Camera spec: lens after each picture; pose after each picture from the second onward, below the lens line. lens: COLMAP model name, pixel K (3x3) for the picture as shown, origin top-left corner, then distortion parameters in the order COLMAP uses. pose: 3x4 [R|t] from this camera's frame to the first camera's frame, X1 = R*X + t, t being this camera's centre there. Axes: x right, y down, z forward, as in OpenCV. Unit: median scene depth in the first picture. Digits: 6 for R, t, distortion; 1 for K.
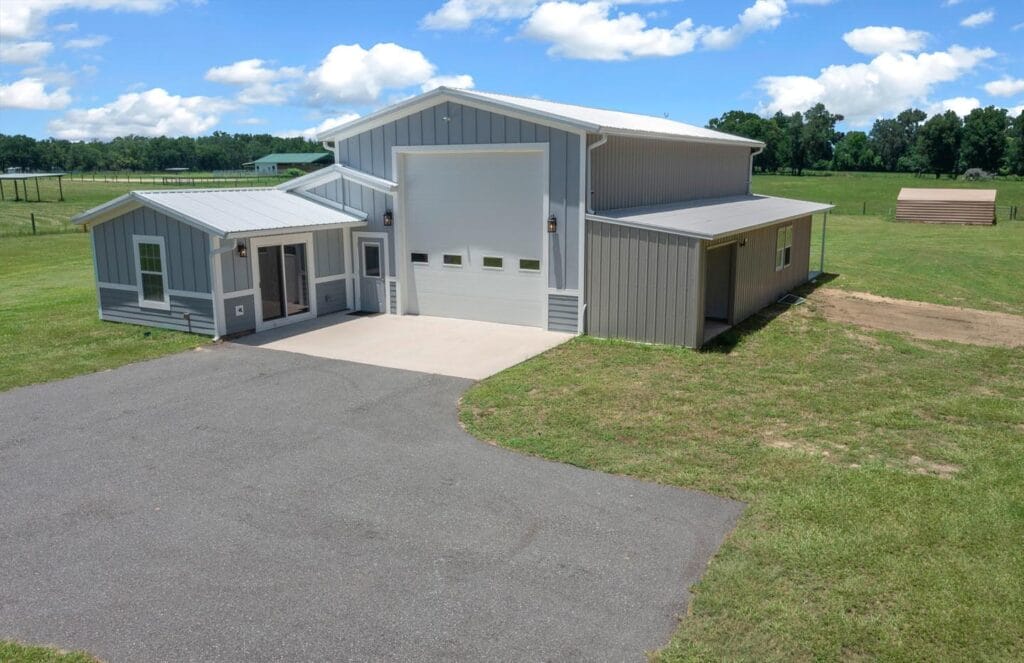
lens RADIAL K [[831.9, 0, 519.3], [0, 831.9, 332.3], [0, 0, 1]] dist [-0.003784, -0.005143]
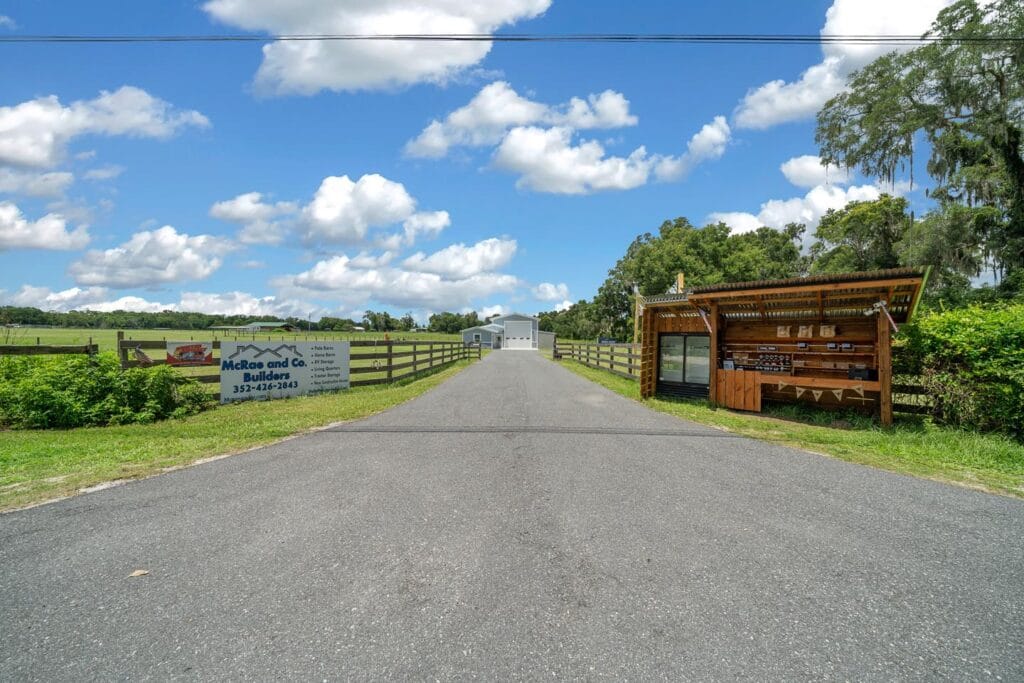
lens RADIAL K [[348.2, 0, 511.1], [0, 348.2, 342.4], [0, 0, 1]] dist [-0.006143, 0.000322]
pose [[0.871855, 0.000393, 0.489763, -1.420980], [0.082690, 0.985526, -0.147992, 0.339801], [-0.482733, 0.169526, 0.859203, -1.286120]]
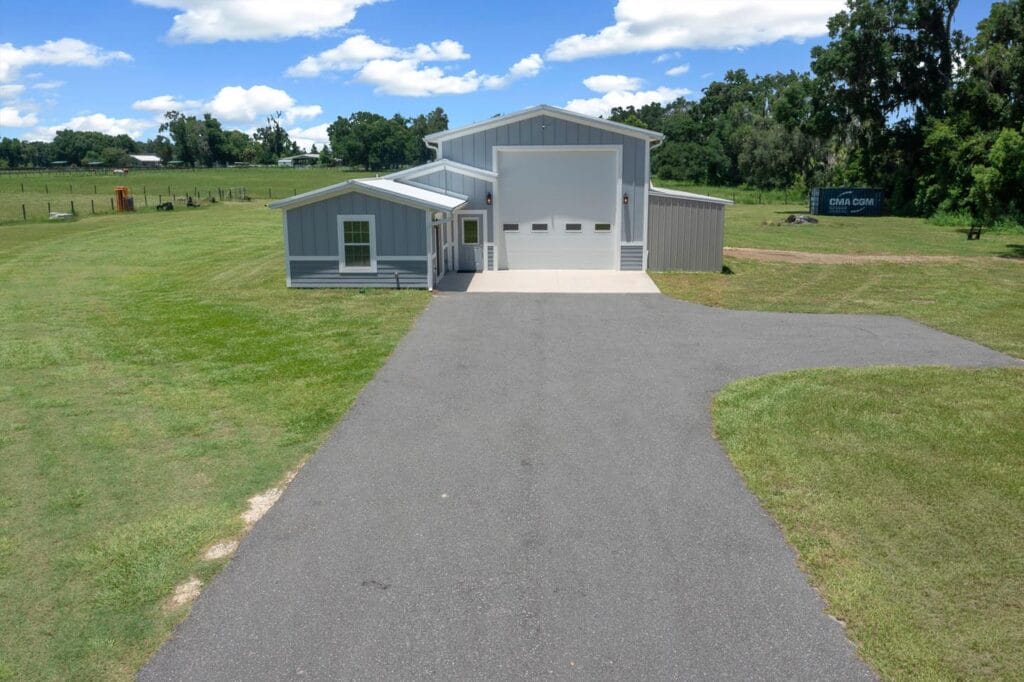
lens RADIAL K [[817.2, 0, 512.3], [0, 817.2, 333.9], [0, 0, 1]] dist [-0.008505, -0.003734]
pose [[0.887493, -0.095401, 0.450839, -0.766208], [0.091985, 0.995322, 0.029541, 0.047230], [-0.451548, 0.015254, 0.892116, -0.207534]]
